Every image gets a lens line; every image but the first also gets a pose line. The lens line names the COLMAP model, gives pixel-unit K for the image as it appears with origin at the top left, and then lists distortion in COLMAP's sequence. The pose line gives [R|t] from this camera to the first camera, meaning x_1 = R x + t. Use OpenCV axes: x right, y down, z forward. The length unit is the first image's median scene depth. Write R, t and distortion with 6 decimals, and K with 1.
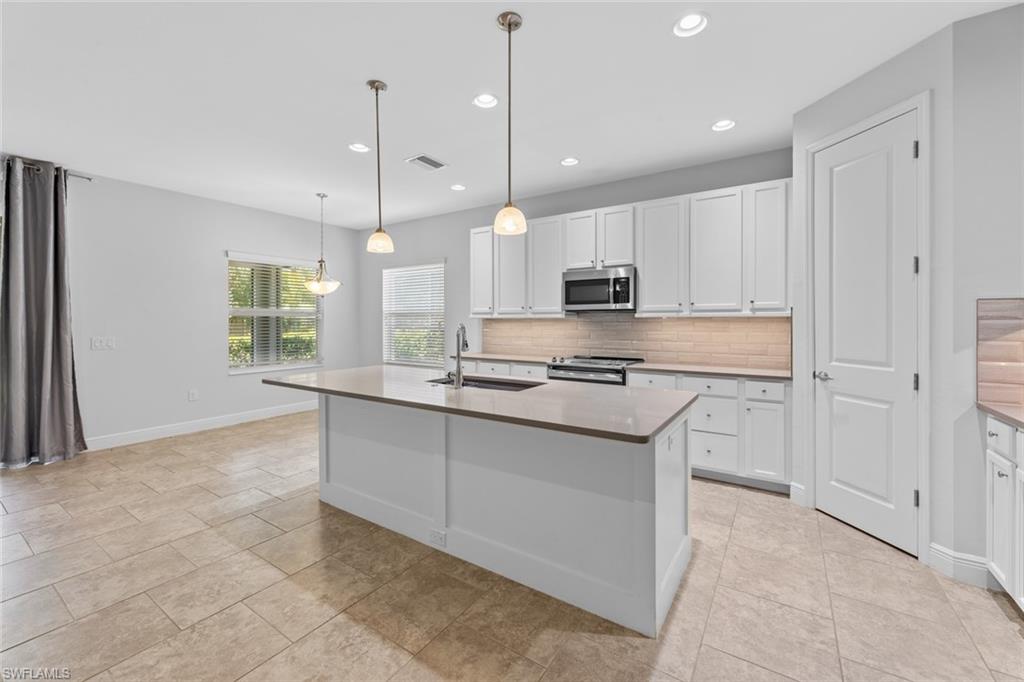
lens RADIAL K [[413.1, 0, 507.5], [0, 413.1, 325.4], [0, 0, 1]] dist [0.003268, 0.000290]
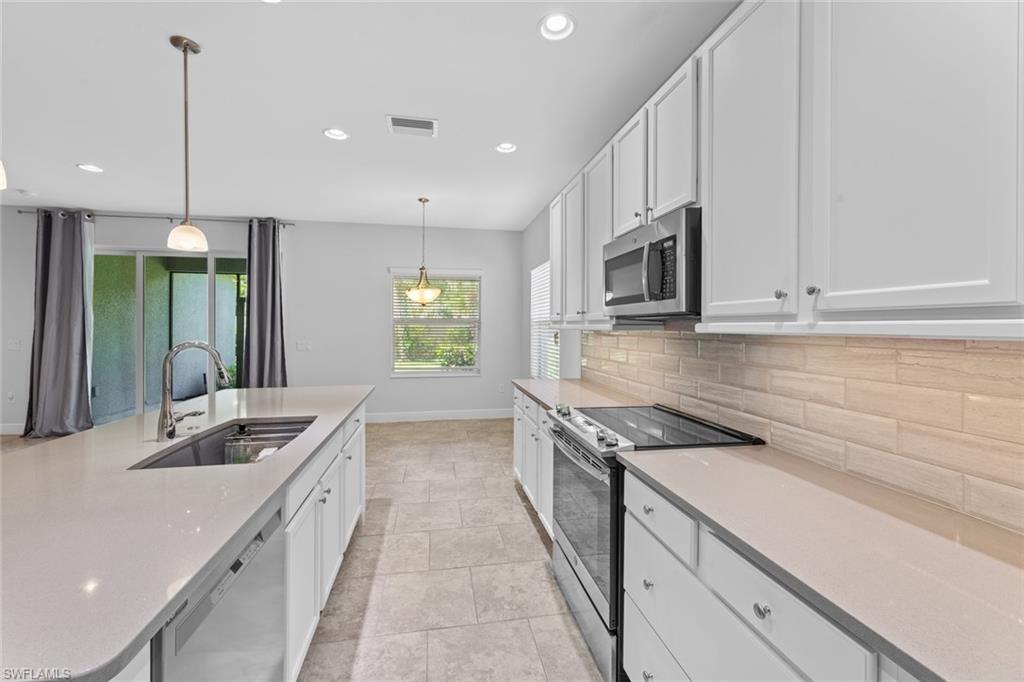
lens RADIAL K [[413.1, 0, 510.0], [0, 413.1, 328.2], [0, 0, 1]] dist [0.003268, 0.000290]
pose [[0.698042, 0.006881, -0.716024, 0.497901], [-0.012638, 0.999916, -0.002712, -0.021624], [0.715946, 0.010942, 0.698070, 0.625660]]
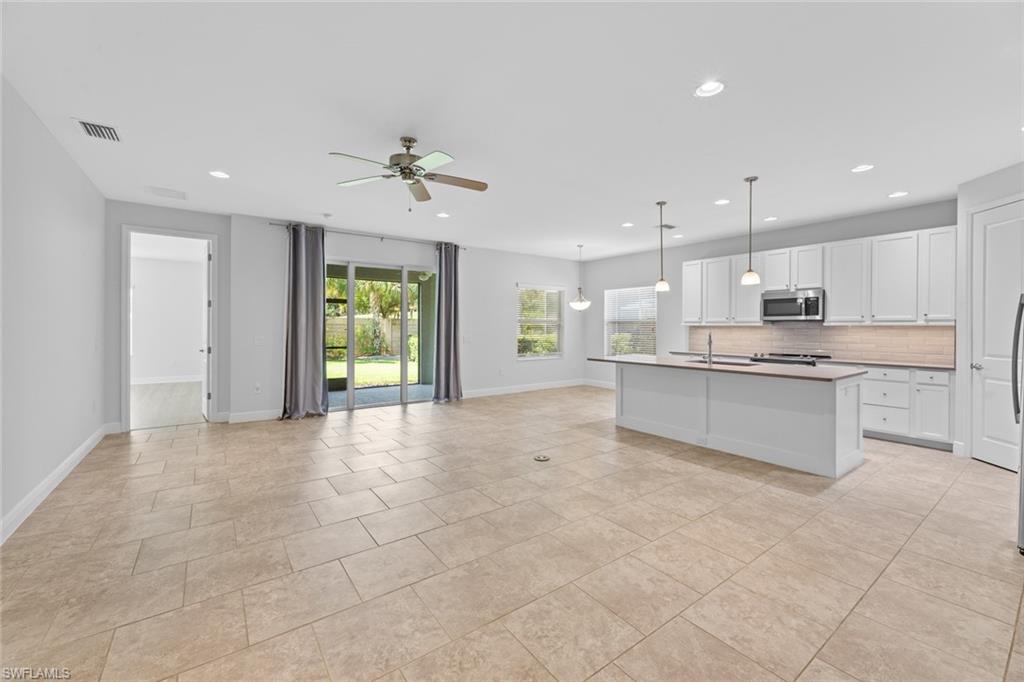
lens RADIAL K [[413.1, 0, 509.7], [0, 413.1, 331.3], [0, 0, 1]] dist [0.003268, 0.000290]
pose [[0.941467, 0.007408, -0.337024, -0.228754], [-0.007301, 0.999972, 0.001584, 0.005065], [0.337026, 0.000969, 0.941495, -0.706769]]
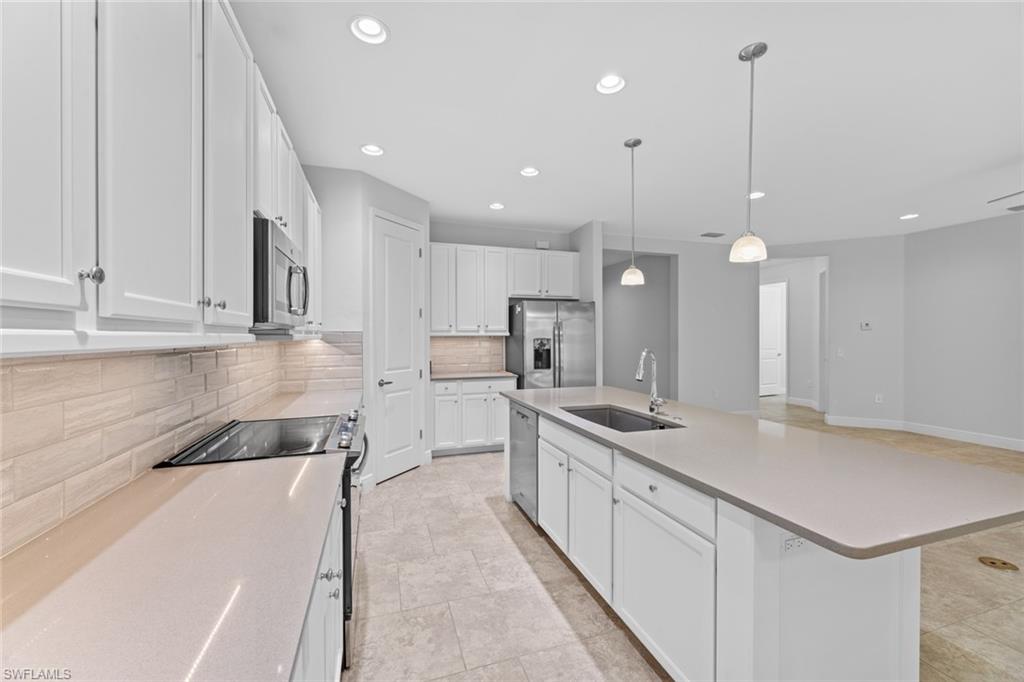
lens RADIAL K [[413.1, 0, 509.9], [0, 413.1, 341.0], [0, 0, 1]] dist [0.003268, 0.000290]
pose [[-0.785880, -0.005182, 0.618358, -0.311868], [0.008741, 0.999772, 0.019487, -0.029380], [-0.618318, 0.020720, -0.785655, 1.346824]]
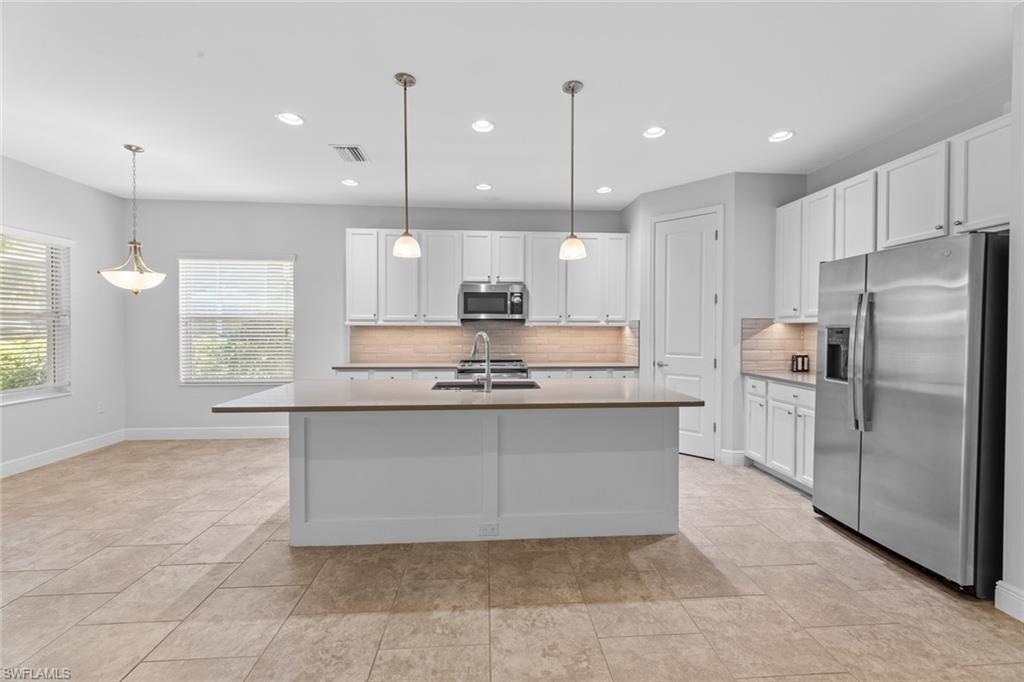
lens RADIAL K [[413.1, 0, 512.0], [0, 413.1, 332.6], [0, 0, 1]] dist [0.003268, 0.000290]
pose [[0.789233, -0.003083, 0.614086, -0.493198], [0.002944, 0.999995, 0.001237, -0.001501], [-0.614087, 0.000832, 0.789238, 0.070362]]
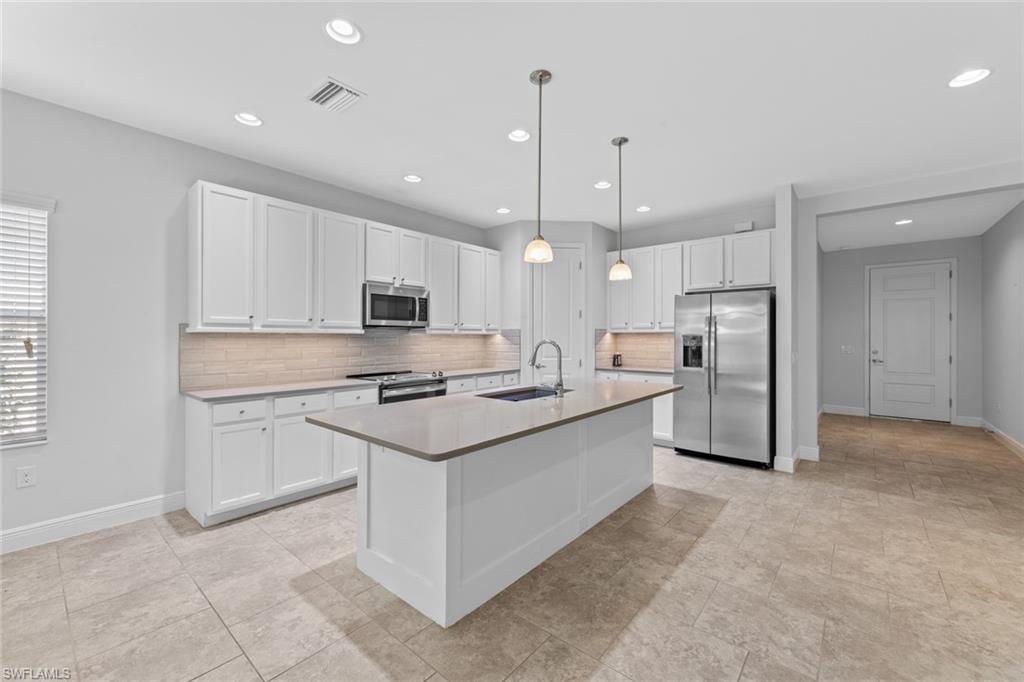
lens RADIAL K [[413.1, 0, 514.1], [0, 413.1, 338.2], [0, 0, 1]] dist [0.003268, 0.000290]
pose [[0.106169, -0.002128, 0.994346, -0.851036], [0.009105, 0.999958, 0.001168, -0.007132], [-0.994306, 0.008929, 0.106184, 0.673831]]
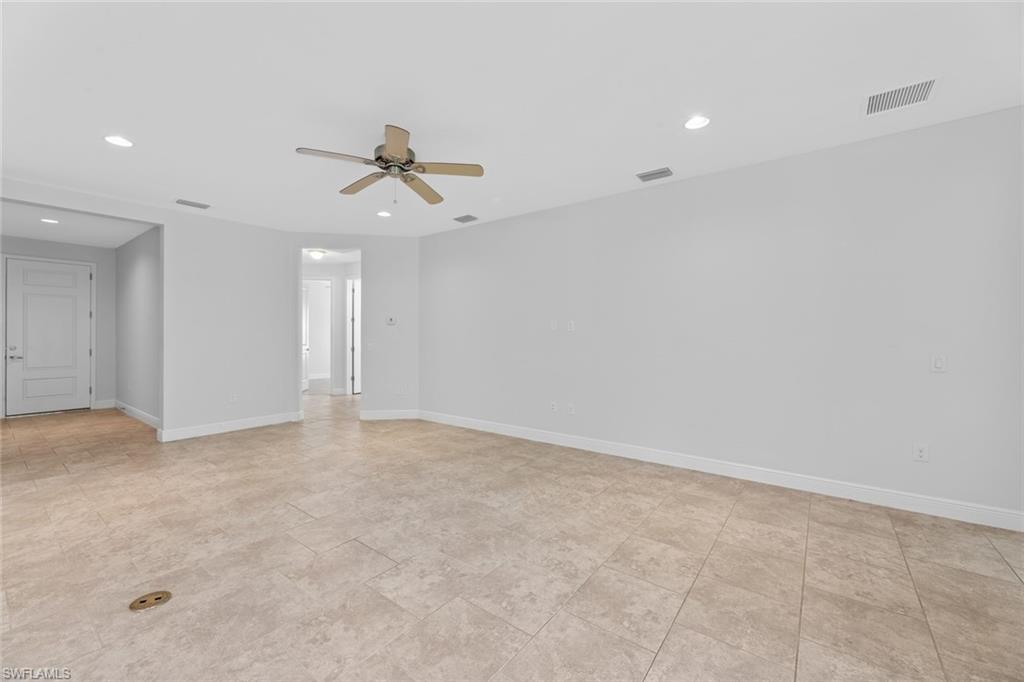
lens RADIAL K [[413.1, 0, 503.6], [0, 413.1, 332.8], [0, 0, 1]] dist [0.003268, 0.000290]
pose [[-0.997712, -0.002401, 0.067561, -1.005487], [-0.001982, 0.999978, 0.006268, -0.006460], [-0.067574, 0.006120, -0.997695, 0.858335]]
